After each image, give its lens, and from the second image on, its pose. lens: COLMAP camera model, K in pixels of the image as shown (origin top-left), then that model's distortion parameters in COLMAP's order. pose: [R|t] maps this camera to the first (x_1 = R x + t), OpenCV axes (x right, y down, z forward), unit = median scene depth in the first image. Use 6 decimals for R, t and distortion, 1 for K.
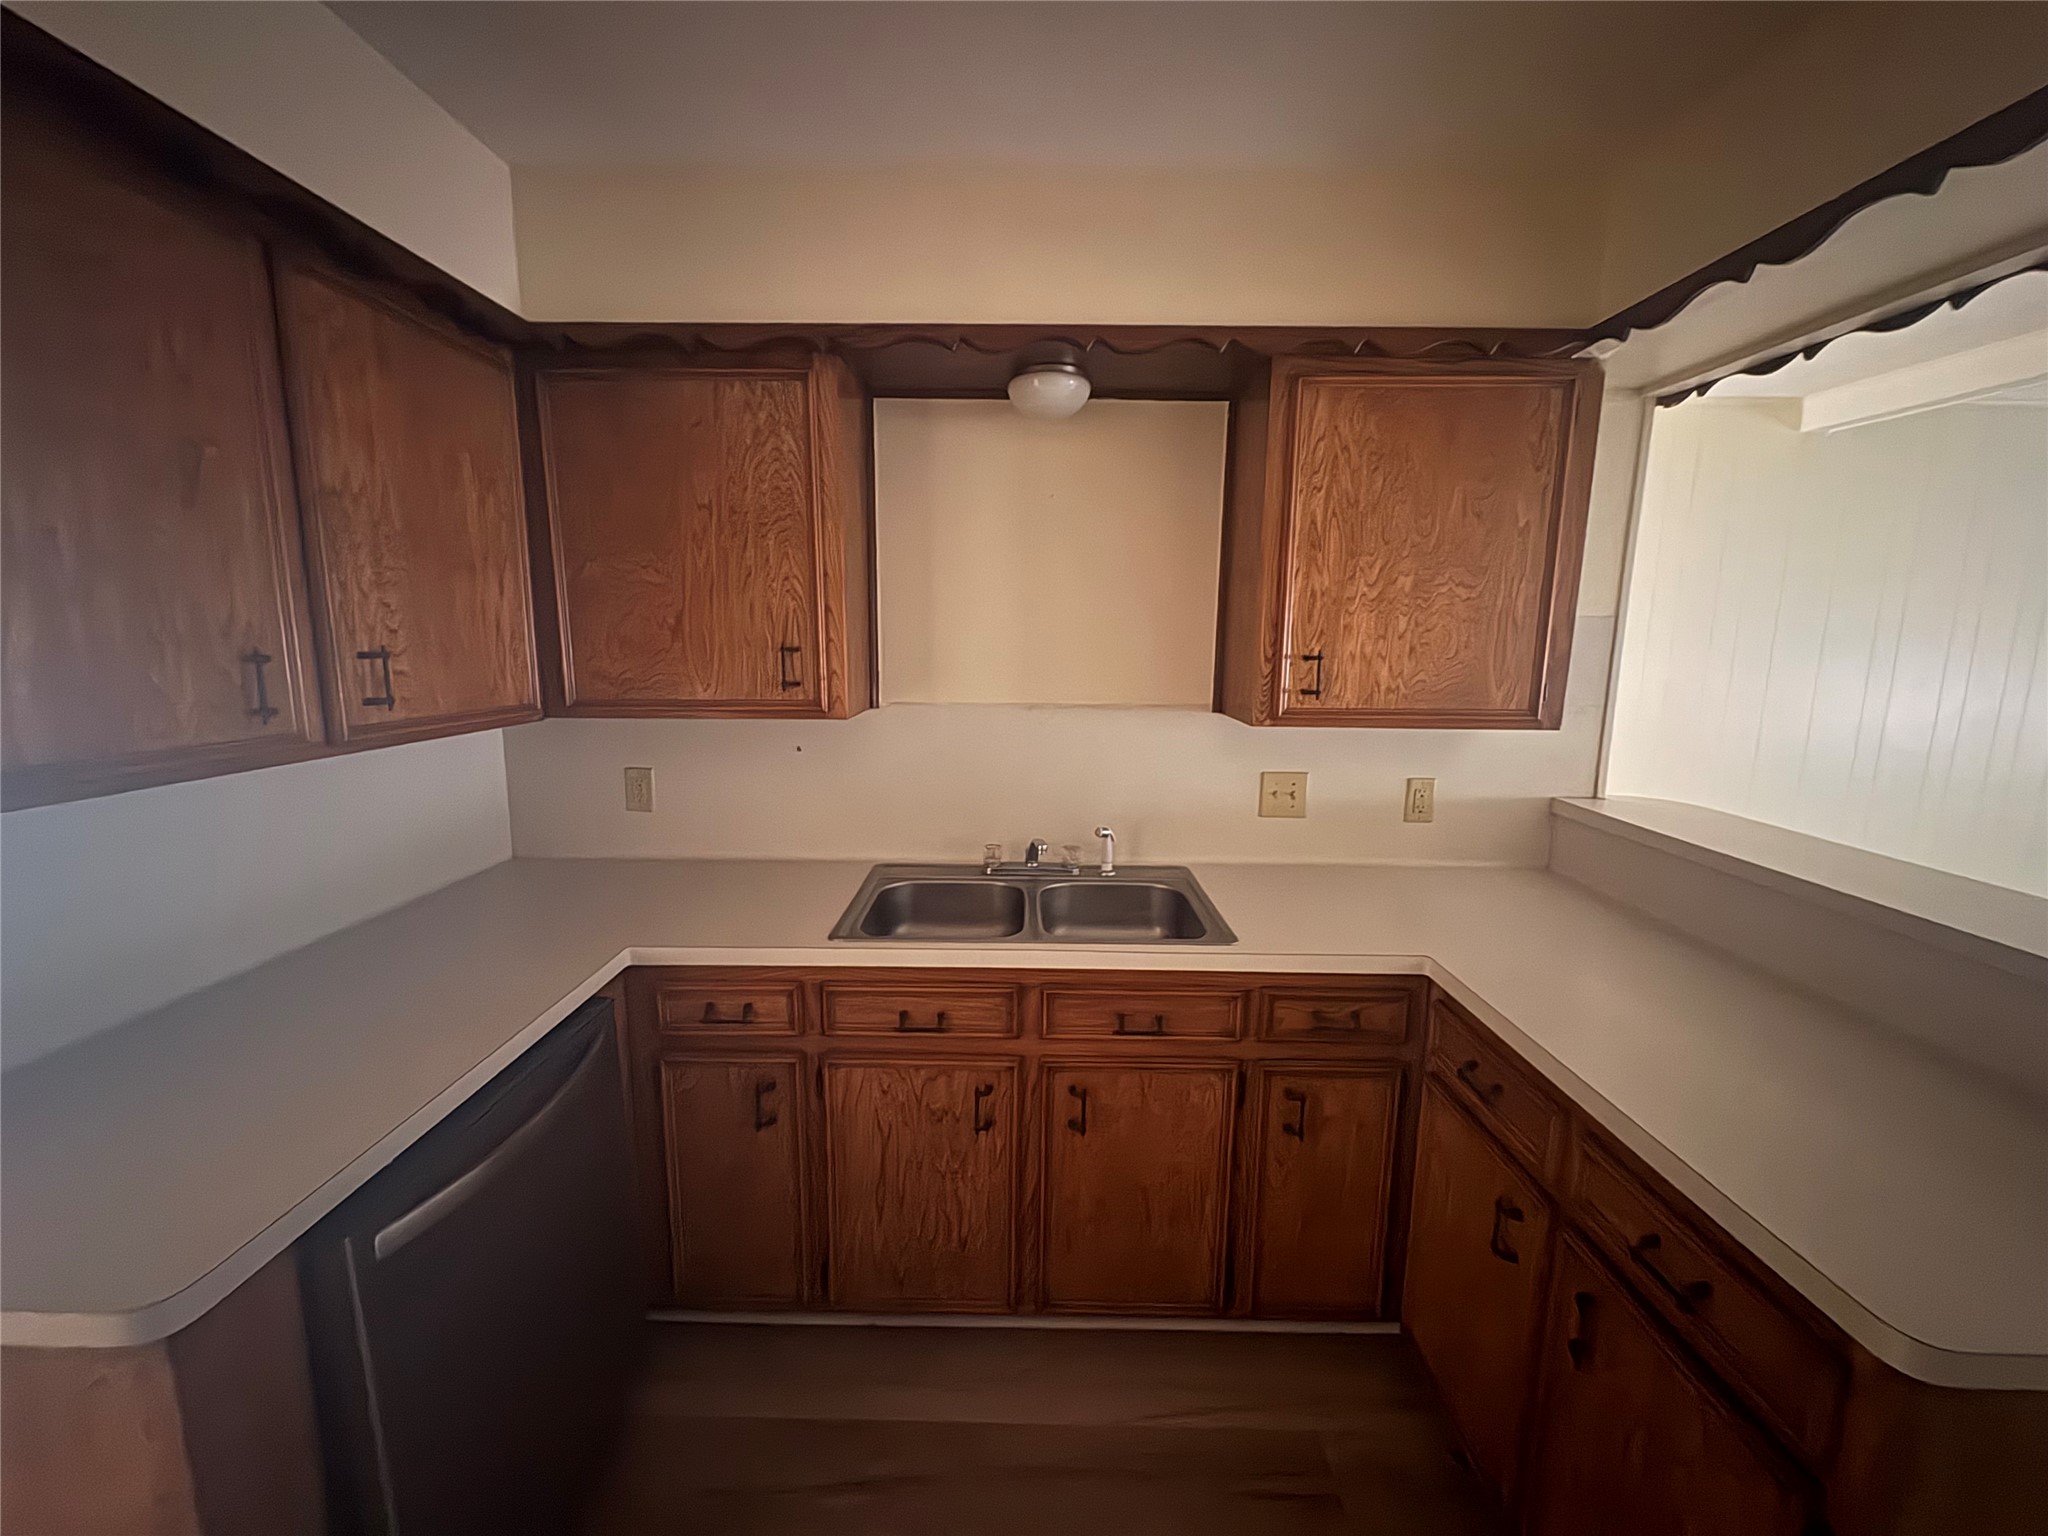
lens RADIAL K [[825.1, 0, 1025.3], [0, 825.1, 765.1], [0, 0, 1]] dist [-0.001007, 0.000007]
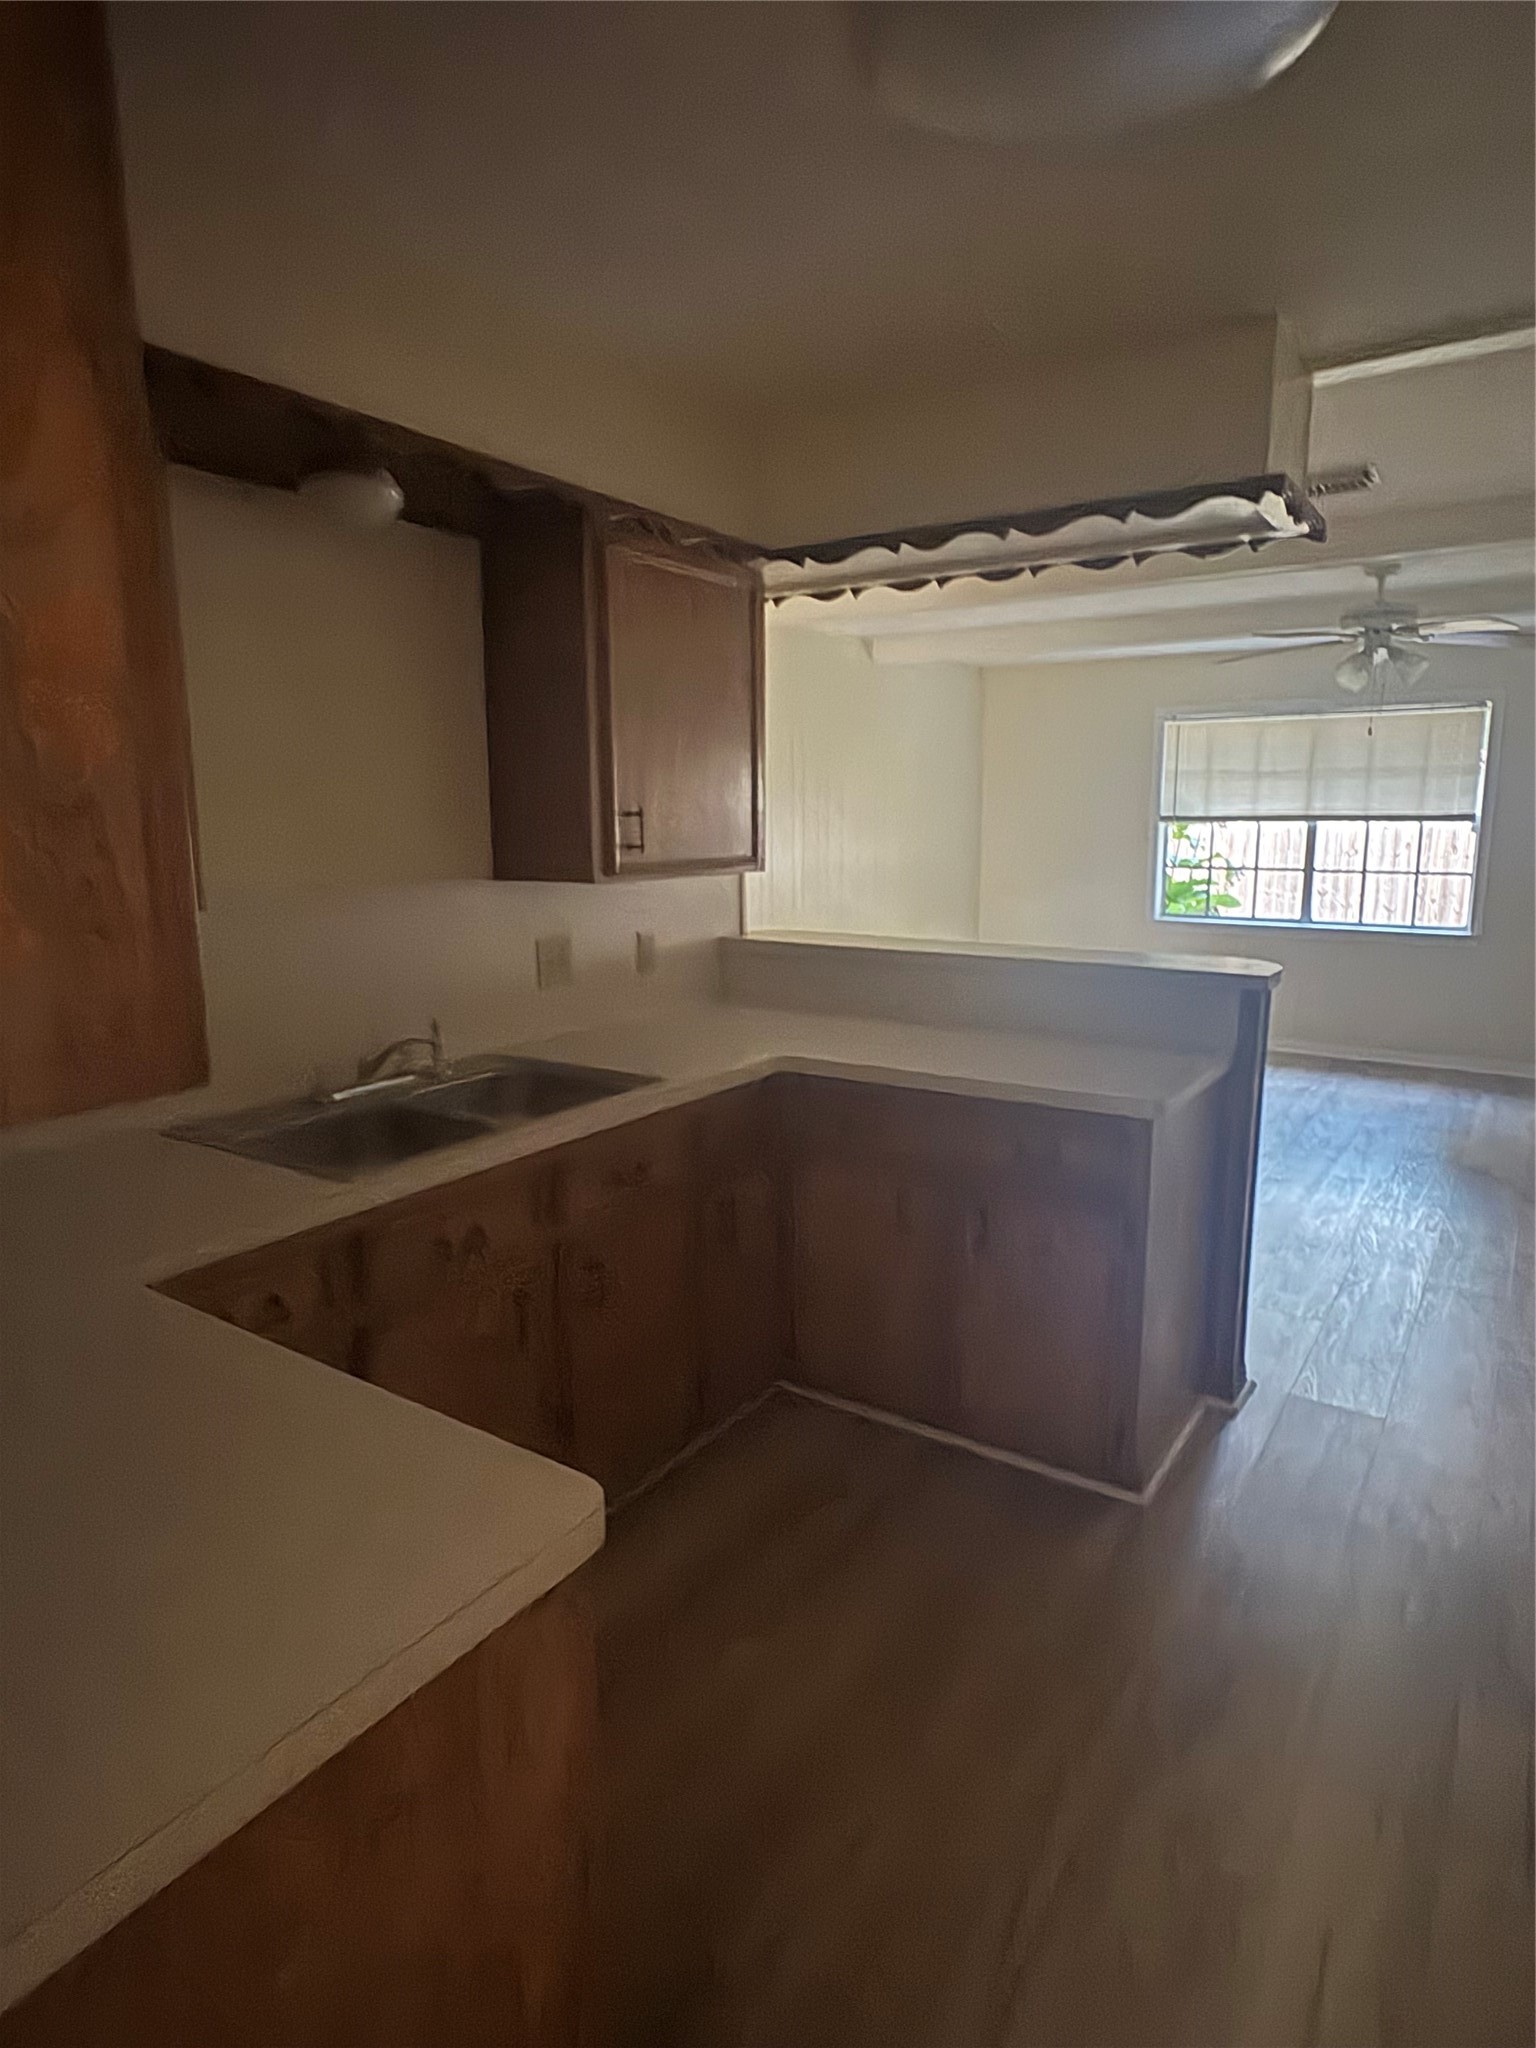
lens RADIAL K [[1116.7, 0, 775.4], [0, 1116.7, 1009.4], [0, 0, 1]] dist [-0.002477, -0.000585]
pose [[0.556797, -0.153429, 0.816356, -0.750815], [0.145174, 0.985642, 0.086229, 0.018655], [-0.817864, 0.070502, 0.571076, 0.058327]]
